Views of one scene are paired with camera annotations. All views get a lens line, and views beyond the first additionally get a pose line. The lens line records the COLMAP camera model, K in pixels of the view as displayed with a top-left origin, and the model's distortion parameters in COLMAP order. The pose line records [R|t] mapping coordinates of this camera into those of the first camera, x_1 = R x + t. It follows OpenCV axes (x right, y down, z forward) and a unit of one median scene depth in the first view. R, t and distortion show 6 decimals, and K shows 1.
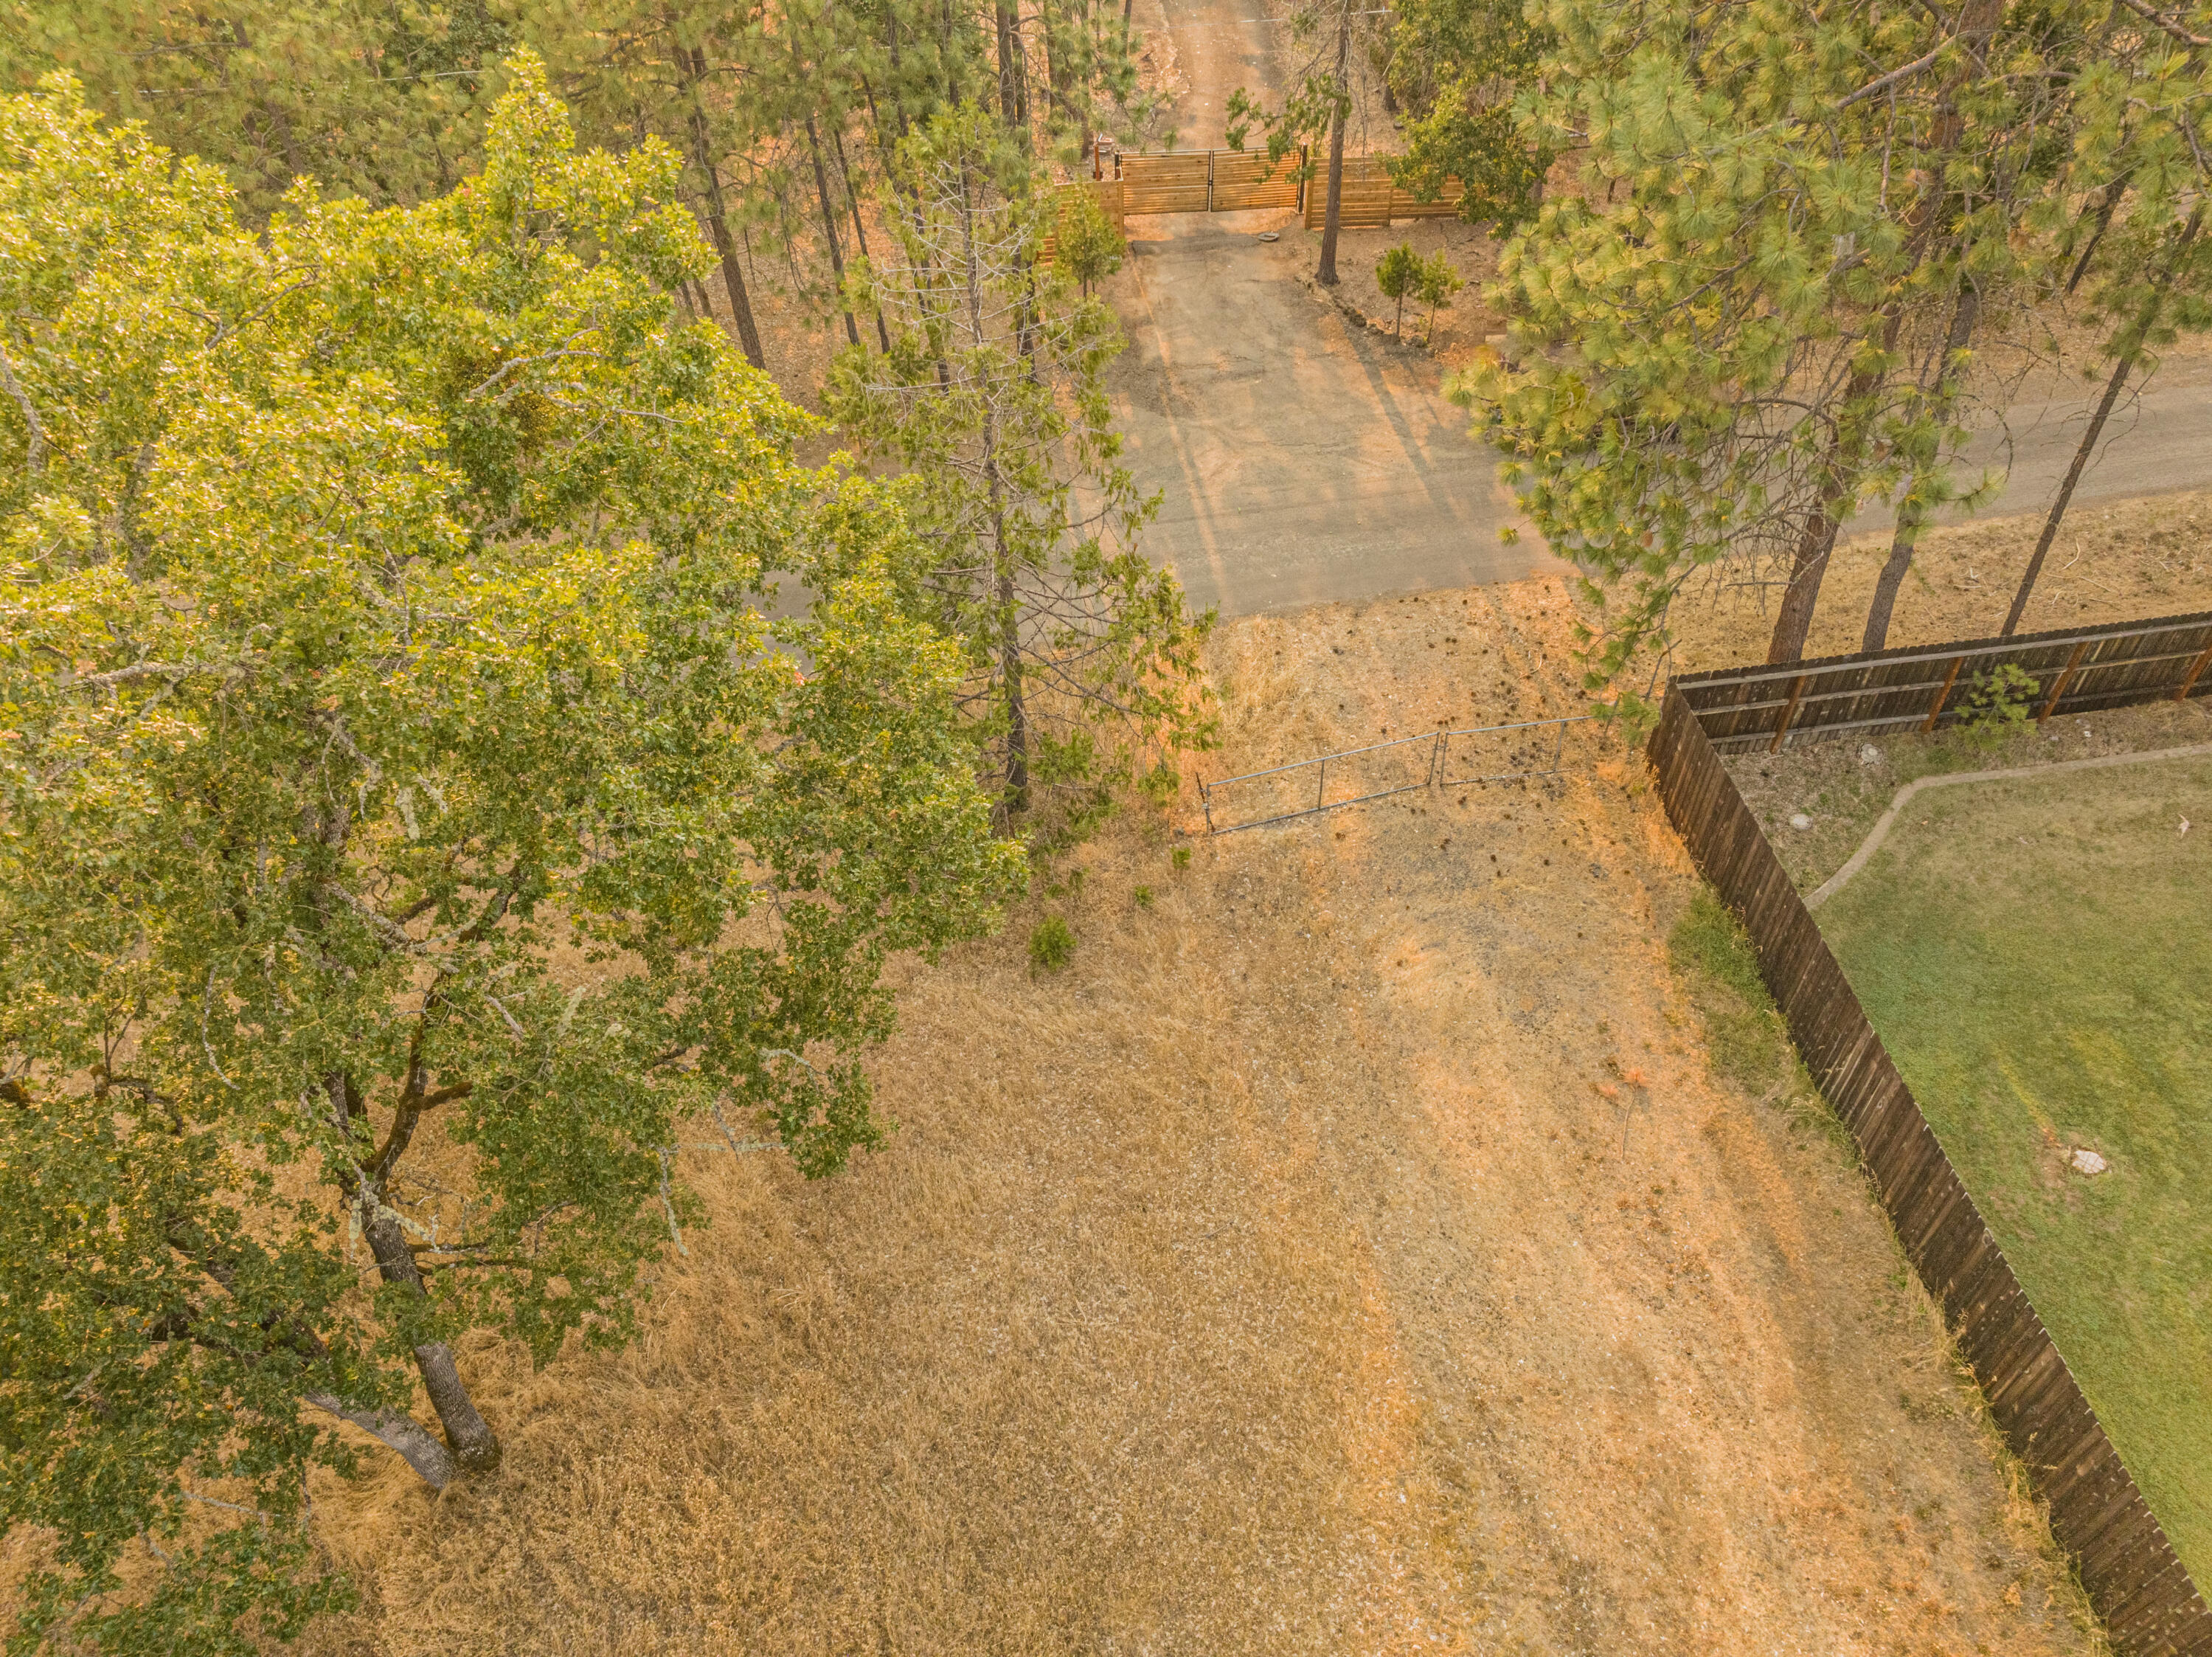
lens RADIAL K [[1561.2, 0, 1106.7], [0, 1561.2, 827.4], [0, 0, 1]] dist [-0.045939, 0.021146]
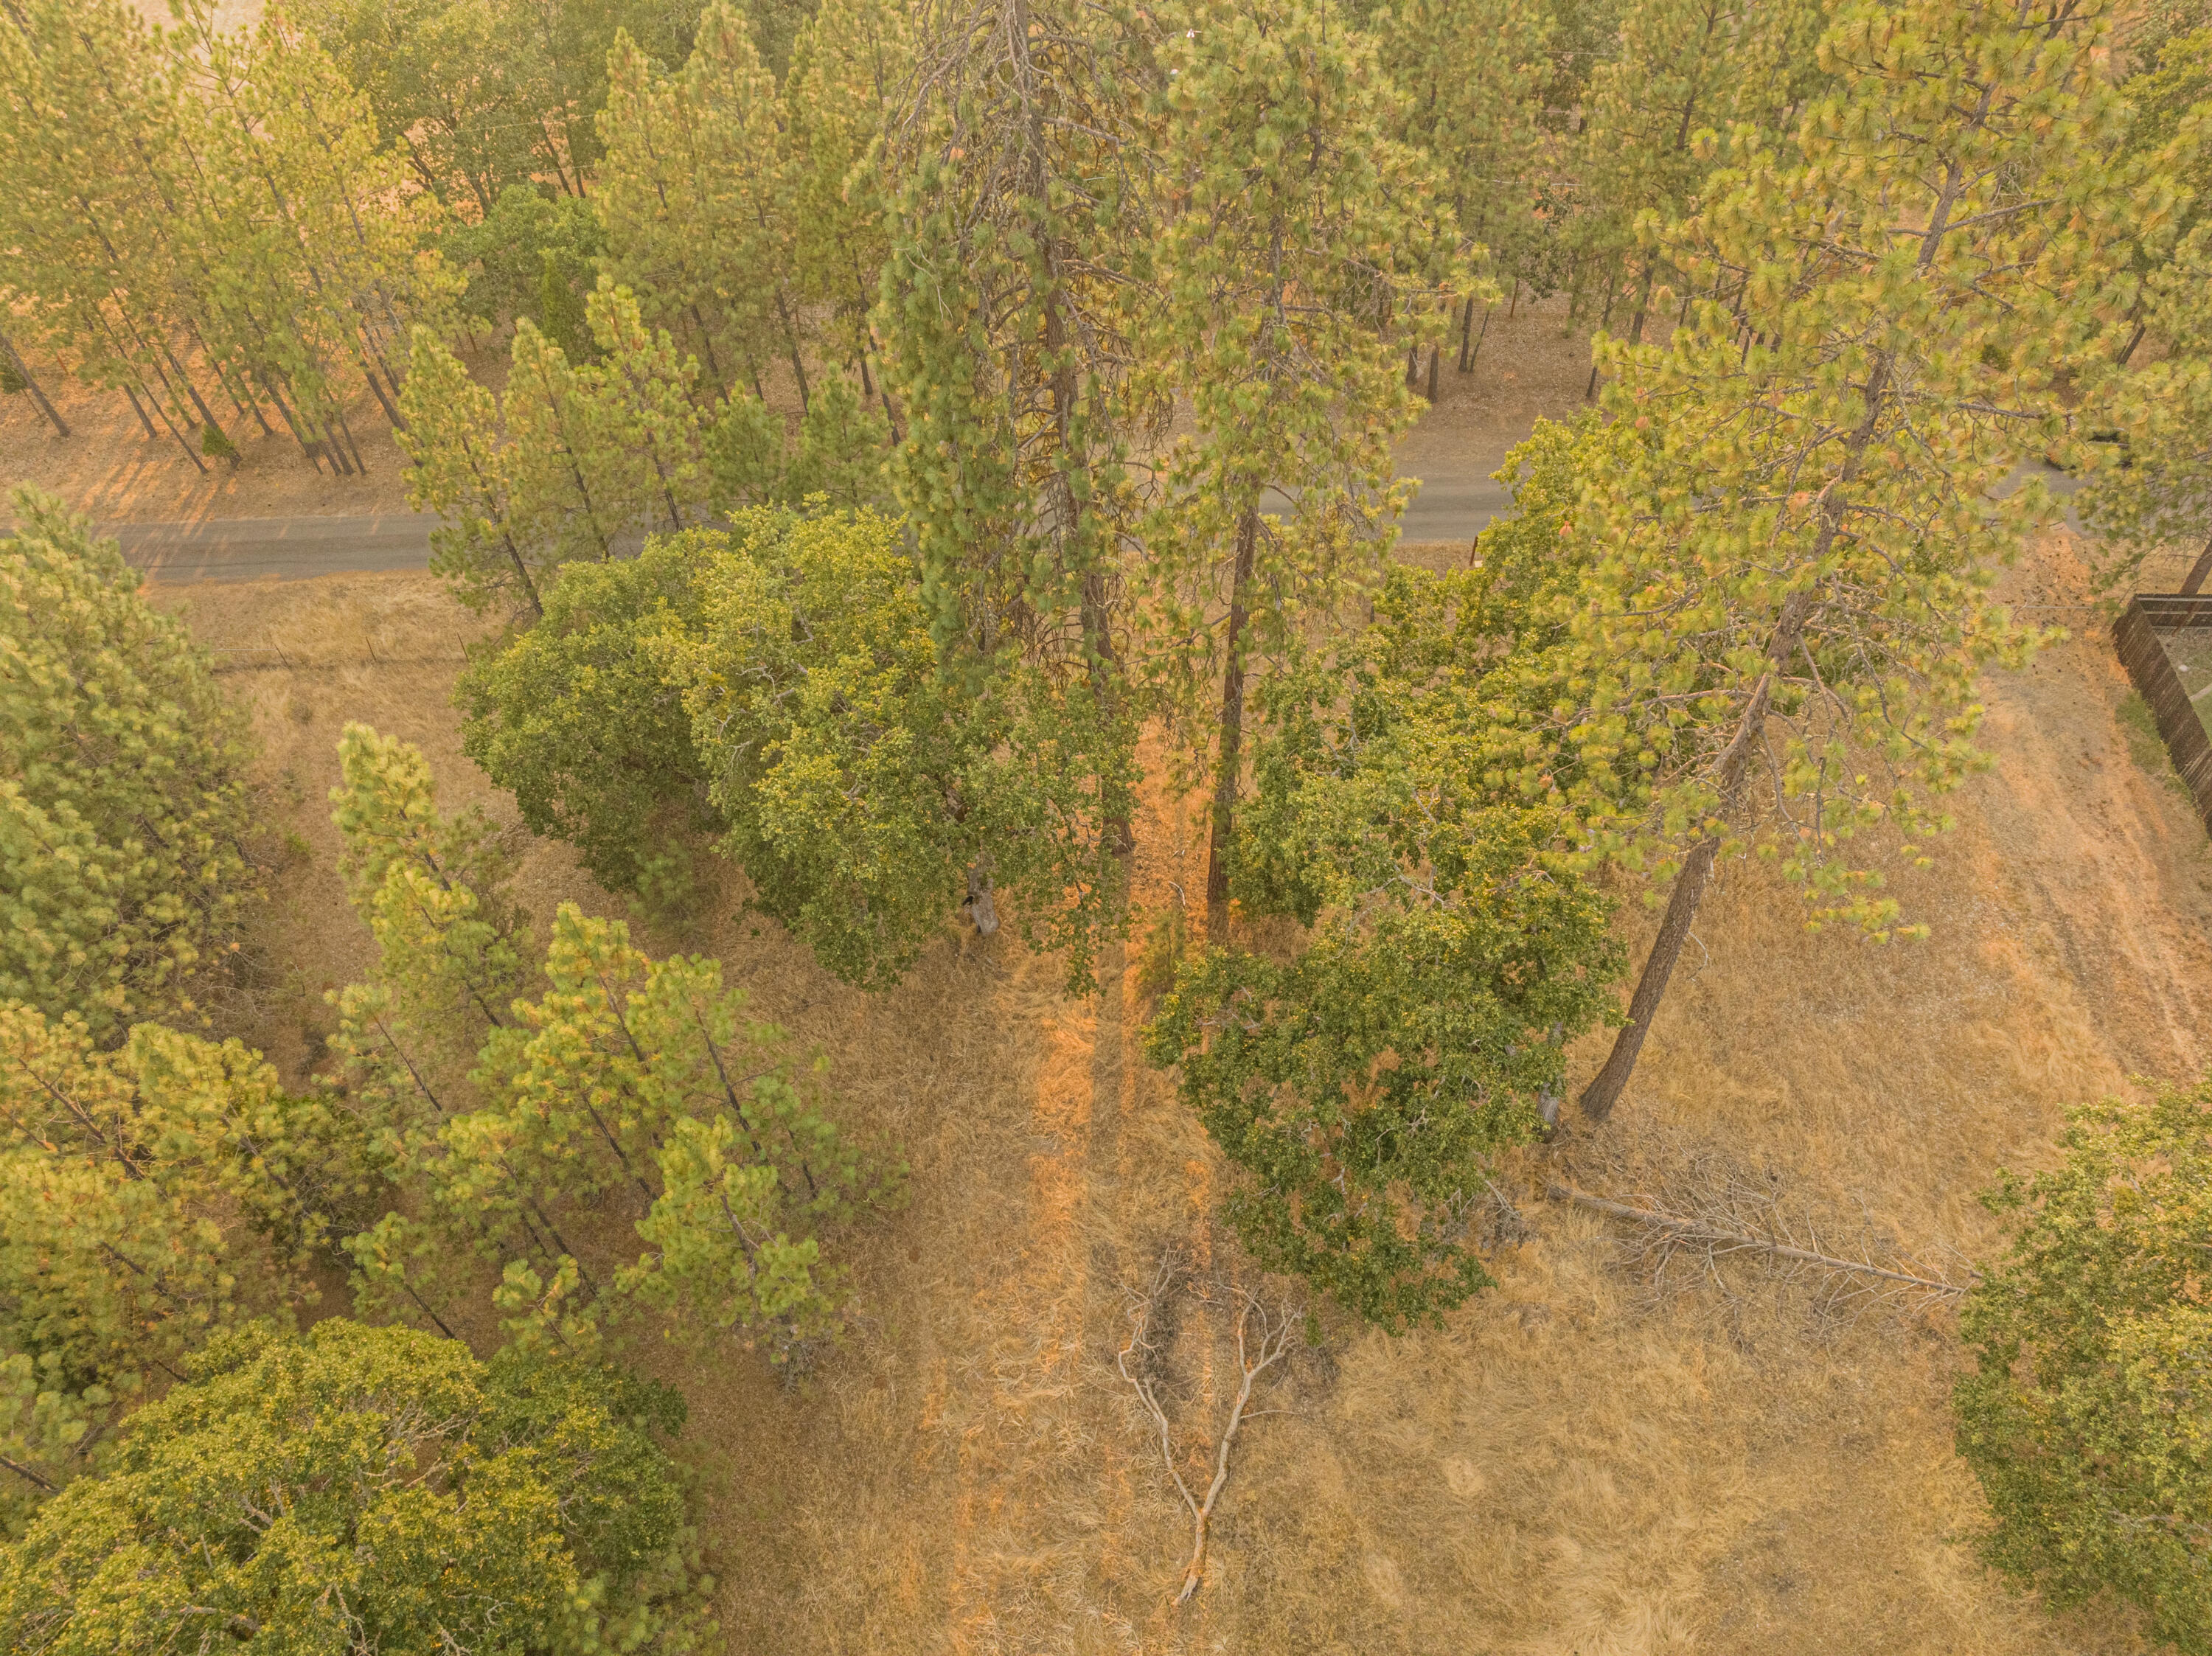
lens RADIAL K [[1561.0, 0, 1108.4], [0, 1561.0, 826.6], [0, 0, 1]] dist [-0.045939, 0.021146]
pose [[0.983430, 0.144891, -0.108958, -0.815394], [-0.134089, 0.985839, 0.100702, 0.213132], [0.122006, -0.084424, 0.988932, -1.410962]]
